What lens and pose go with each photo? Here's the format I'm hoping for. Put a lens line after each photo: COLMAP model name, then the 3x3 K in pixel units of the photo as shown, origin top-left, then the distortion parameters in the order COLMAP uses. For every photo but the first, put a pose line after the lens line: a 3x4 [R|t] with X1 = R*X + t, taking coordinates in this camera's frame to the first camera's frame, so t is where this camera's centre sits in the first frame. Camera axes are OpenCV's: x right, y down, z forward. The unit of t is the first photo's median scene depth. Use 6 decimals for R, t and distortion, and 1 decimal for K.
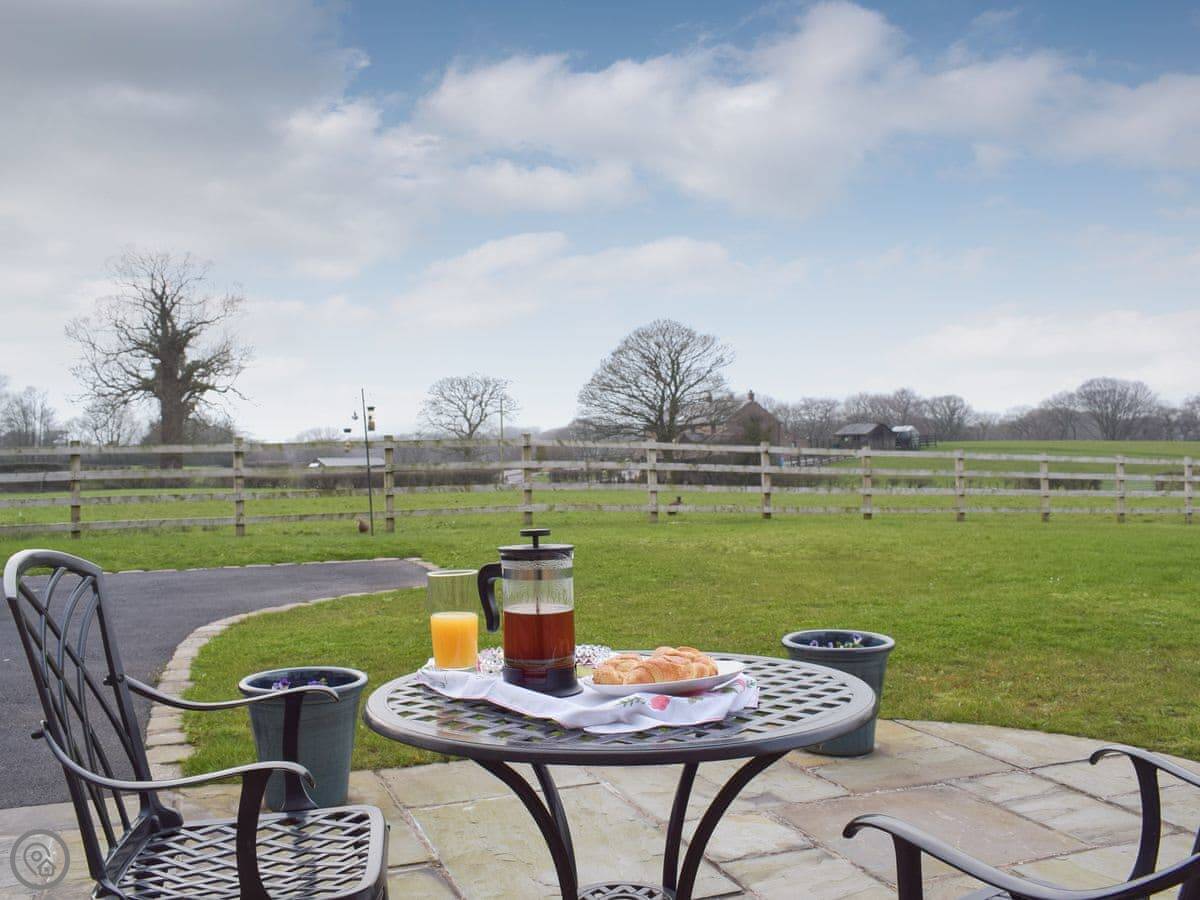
lens RADIAL K [[1046.5, 0, 617.1], [0, 1046.5, 450.6], [0, 0, 1]] dist [-0.095074, 0.013662]
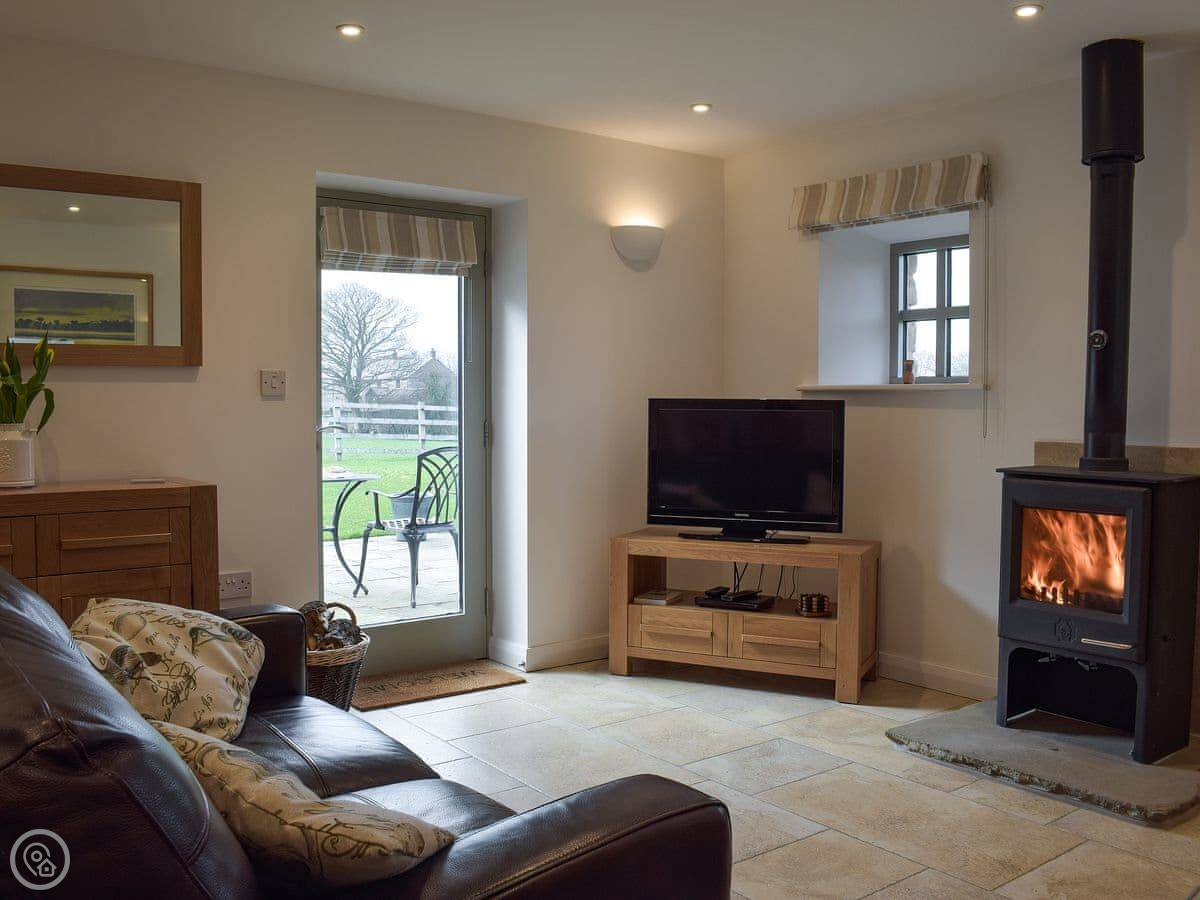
lens RADIAL K [[1046.5, 0, 617.1], [0, 1046.5, 450.6], [0, 0, 1]] dist [-0.095074, 0.013662]
pose [[0.957725, -0.006912, 0.287601, -0.002204], [-0.006668, 0.998909, 0.046213, -0.002926], [-0.287607, -0.046177, 0.956635, -0.120463]]
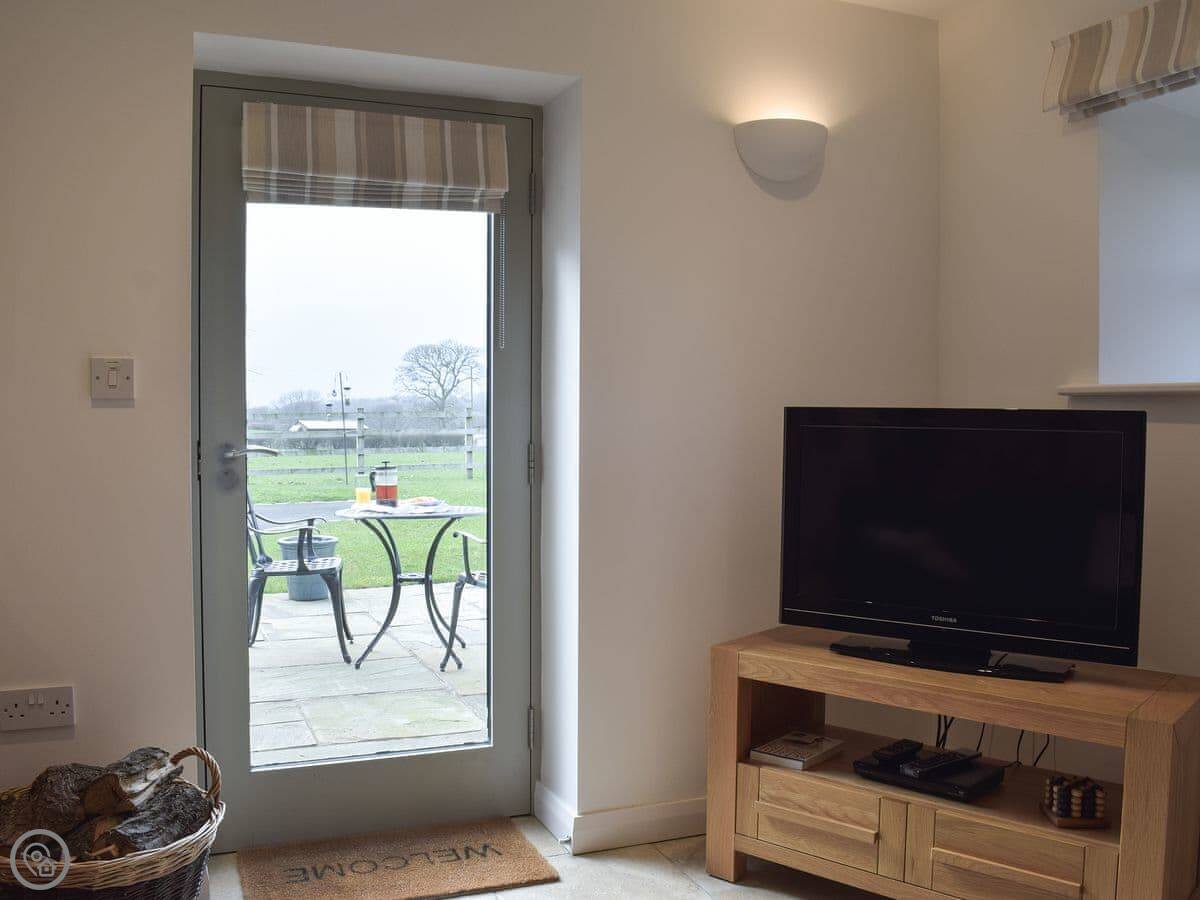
lens RADIAL K [[1046.5, 0, 617.1], [0, 1046.5, 450.6], [0, 0, 1]] dist [-0.095074, 0.013662]
pose [[0.999786, 0.009352, 0.018472, 0.020611], [-0.009994, 0.999339, 0.034949, -0.002801], [-0.018133, -0.035126, 0.999218, -0.080611]]
